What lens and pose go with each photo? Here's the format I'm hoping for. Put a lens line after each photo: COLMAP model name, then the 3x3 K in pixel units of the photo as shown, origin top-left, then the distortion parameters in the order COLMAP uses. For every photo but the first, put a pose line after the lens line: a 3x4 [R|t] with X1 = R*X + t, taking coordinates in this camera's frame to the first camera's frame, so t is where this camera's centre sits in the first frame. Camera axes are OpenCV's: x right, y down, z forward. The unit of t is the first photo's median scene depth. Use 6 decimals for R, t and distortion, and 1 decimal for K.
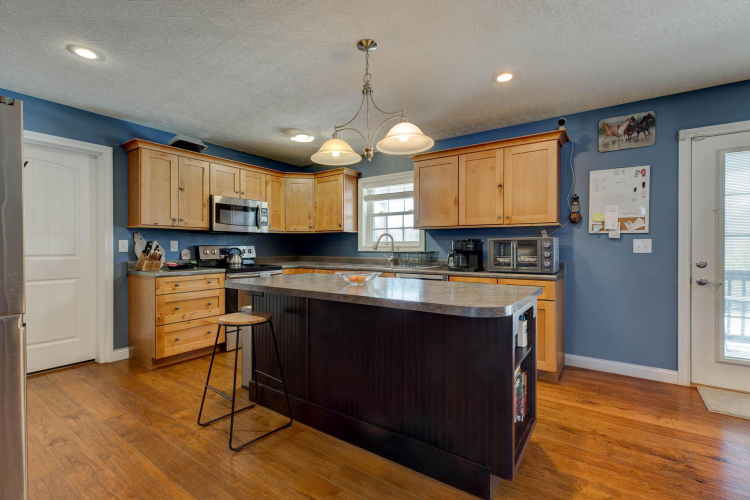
lens RADIAL K [[338.4, 0, 368.3], [0, 338.4, 248.5], [0, 0, 1]] dist [0.002590, 0.000080]
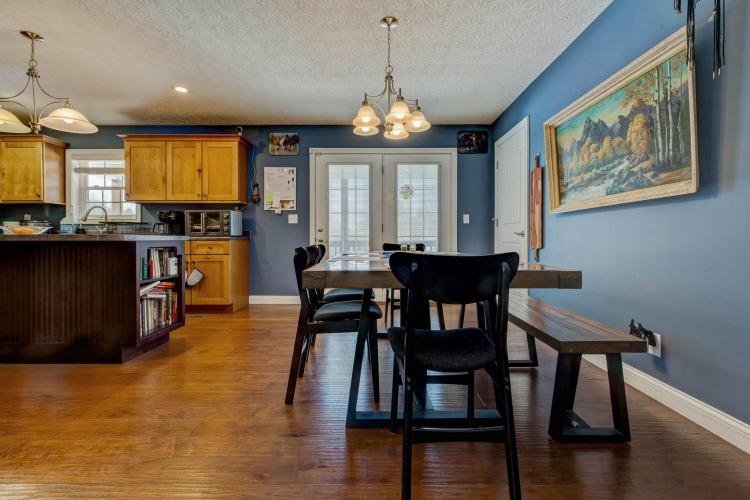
lens RADIAL K [[348.1, 0, 378.0], [0, 348.1, 243.4], [0, 0, 1]] dist [0.005031, -0.000125]
pose [[0.824094, -0.005644, 0.566425, 0.210884], [0.002217, 0.999975, 0.006737, 0.089430], [-0.566449, -0.004296, 0.824085, -0.505001]]
